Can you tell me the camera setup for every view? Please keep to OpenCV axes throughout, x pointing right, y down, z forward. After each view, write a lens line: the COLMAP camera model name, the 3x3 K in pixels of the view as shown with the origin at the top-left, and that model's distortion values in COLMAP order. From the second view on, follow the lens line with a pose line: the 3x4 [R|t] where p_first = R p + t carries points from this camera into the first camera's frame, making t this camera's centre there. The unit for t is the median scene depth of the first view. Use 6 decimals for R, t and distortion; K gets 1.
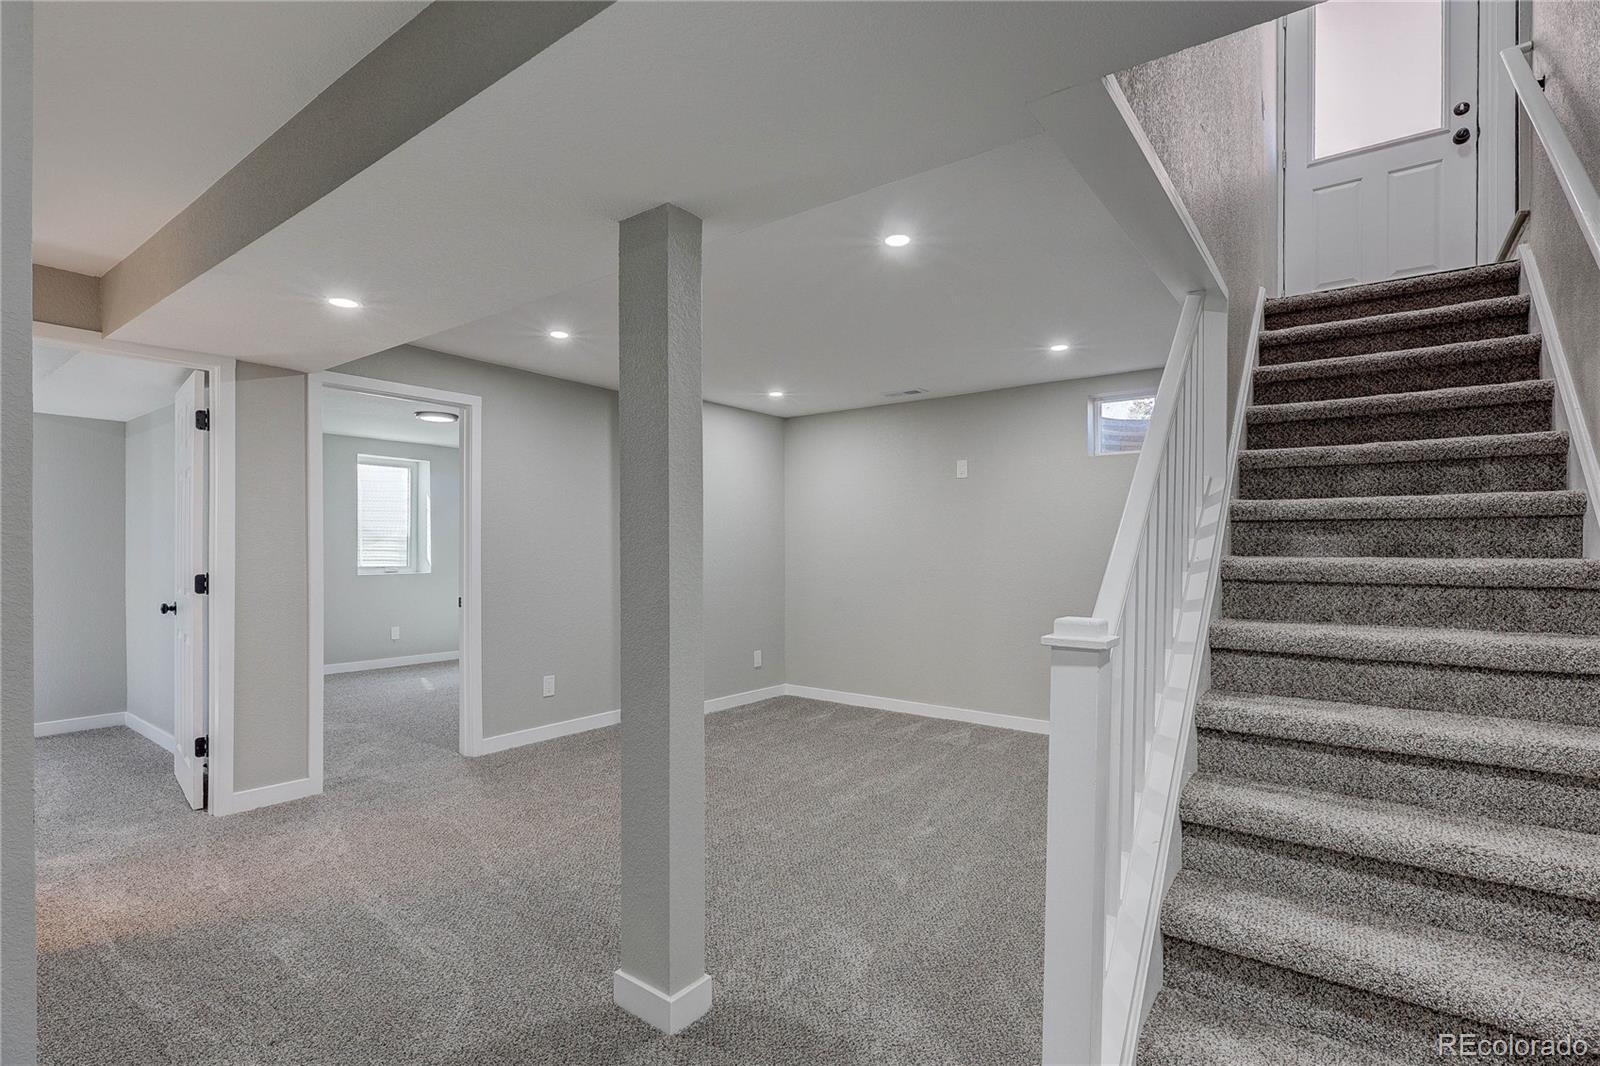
lens RADIAL K [[772.5, 0, 797.8], [0, 772.5, 543.9], [0, 0, 1]] dist [-0.003471, -0.000350]
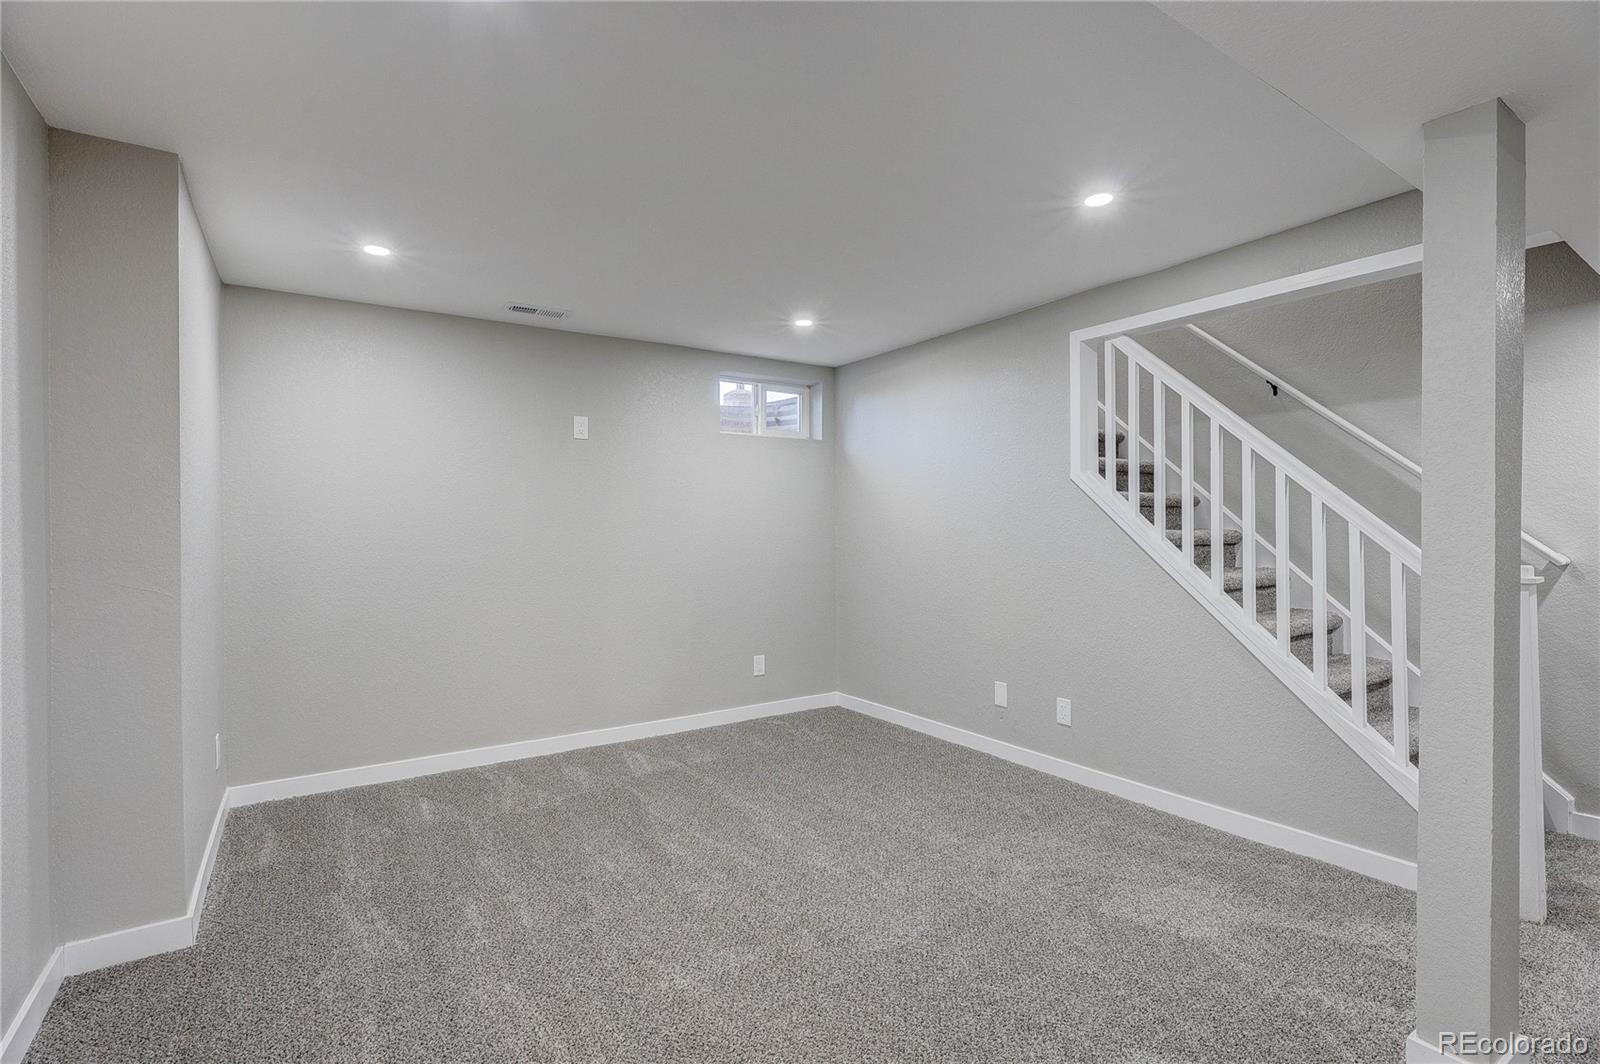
lens RADIAL K [[756.5, 0, 797.4], [0, 756.5, 509.7], [0, 0, 1]] dist [-0.003753, 0.000864]
pose [[0.330489, 0.000395, 0.943810, -0.489350], [0.012422, 0.999911, -0.004768, -0.007320], [-0.943728, 0.013300, 0.330455, 0.589516]]
